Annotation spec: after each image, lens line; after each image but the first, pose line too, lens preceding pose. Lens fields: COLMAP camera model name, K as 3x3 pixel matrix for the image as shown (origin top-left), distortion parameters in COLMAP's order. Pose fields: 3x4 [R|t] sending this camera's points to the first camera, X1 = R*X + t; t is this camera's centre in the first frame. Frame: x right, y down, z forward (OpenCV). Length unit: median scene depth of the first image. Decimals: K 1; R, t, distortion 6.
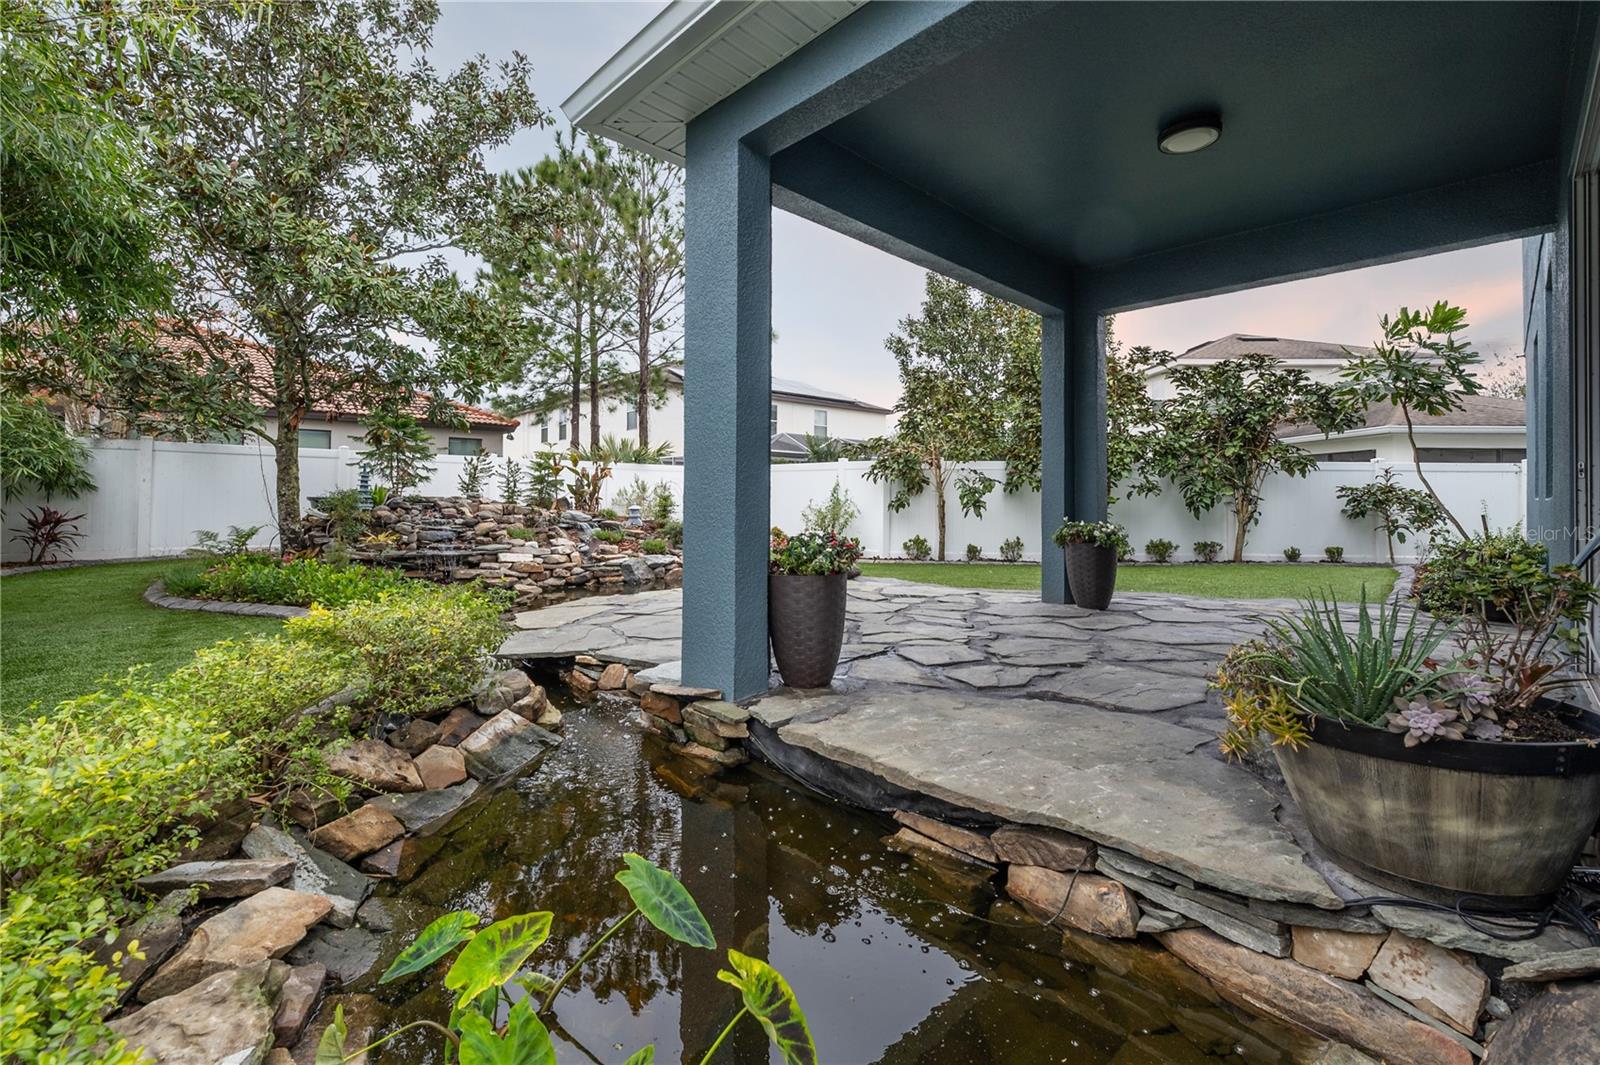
lens RADIAL K [[692.7, 0, 792.7], [0, 692.7, 492.4], [0, 0, 1]] dist [0.003531, 0.000291]
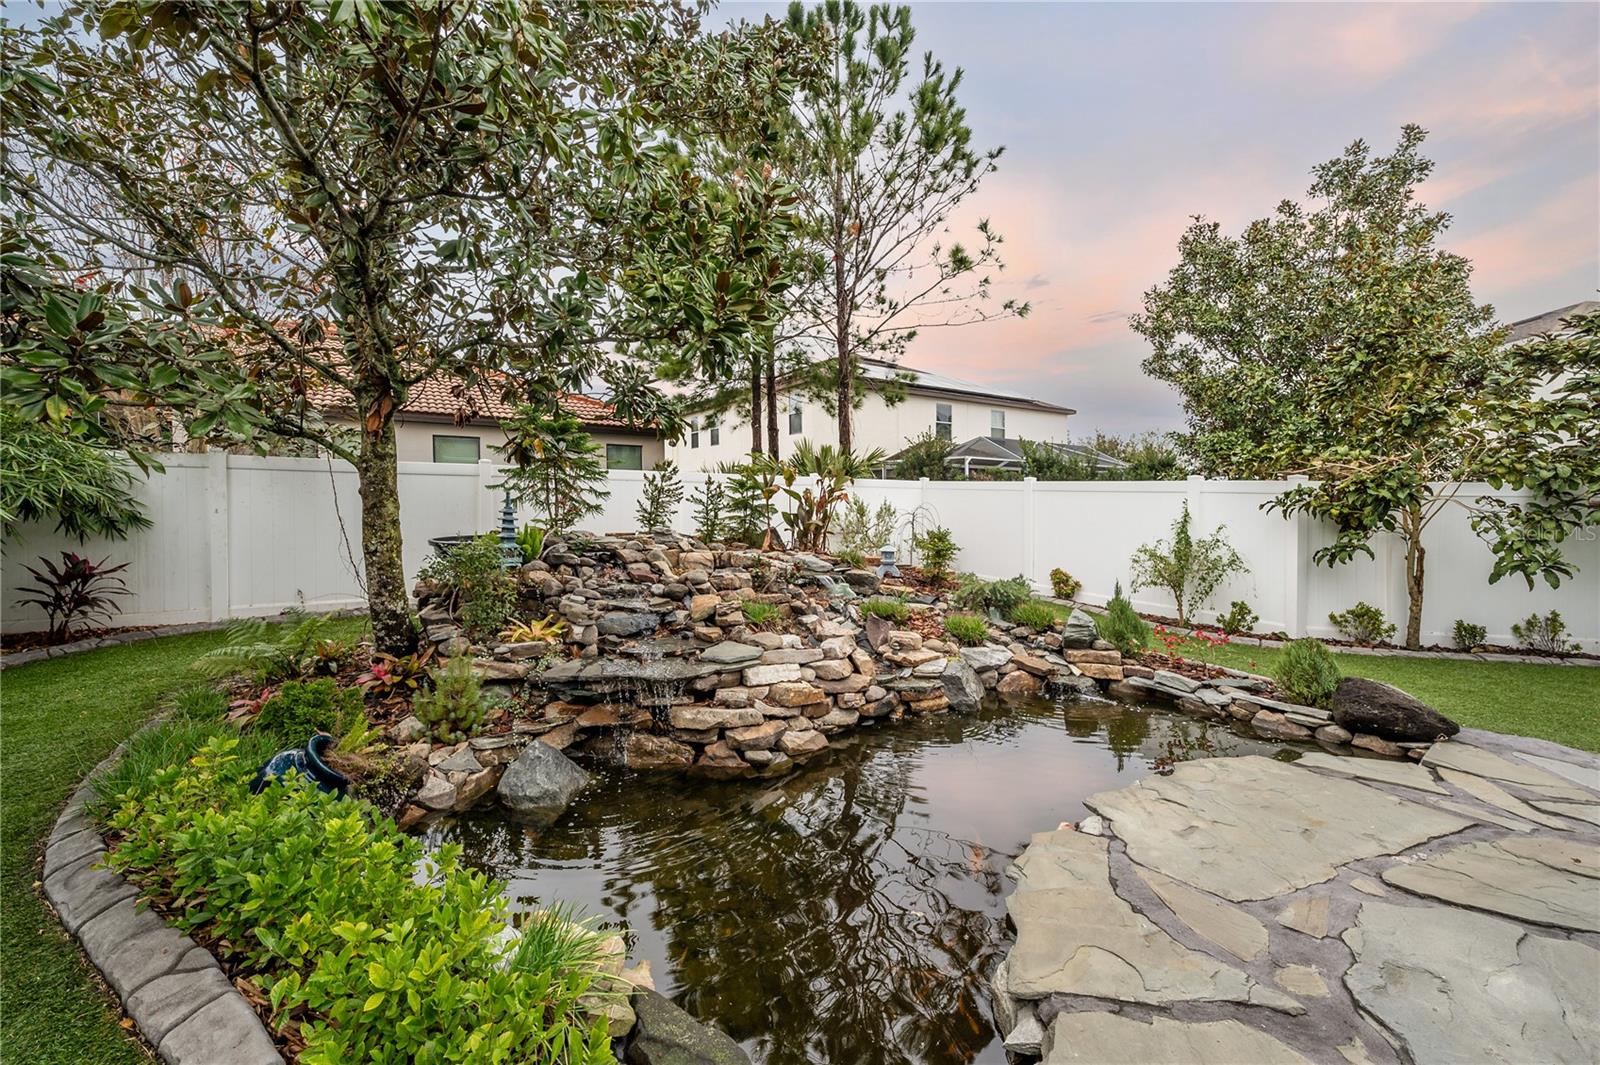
lens RADIAL K [[643.5, 0, 837.0], [0, 643.5, 530.3], [0, 0, 1]] dist [-0.000061, -0.000709]
pose [[0.995282, 0.007782, -0.096716, -0.254819], [-0.001908, 0.998156, 0.060671, -0.040676], [0.097010, -0.060200, 0.993461, 0.432349]]
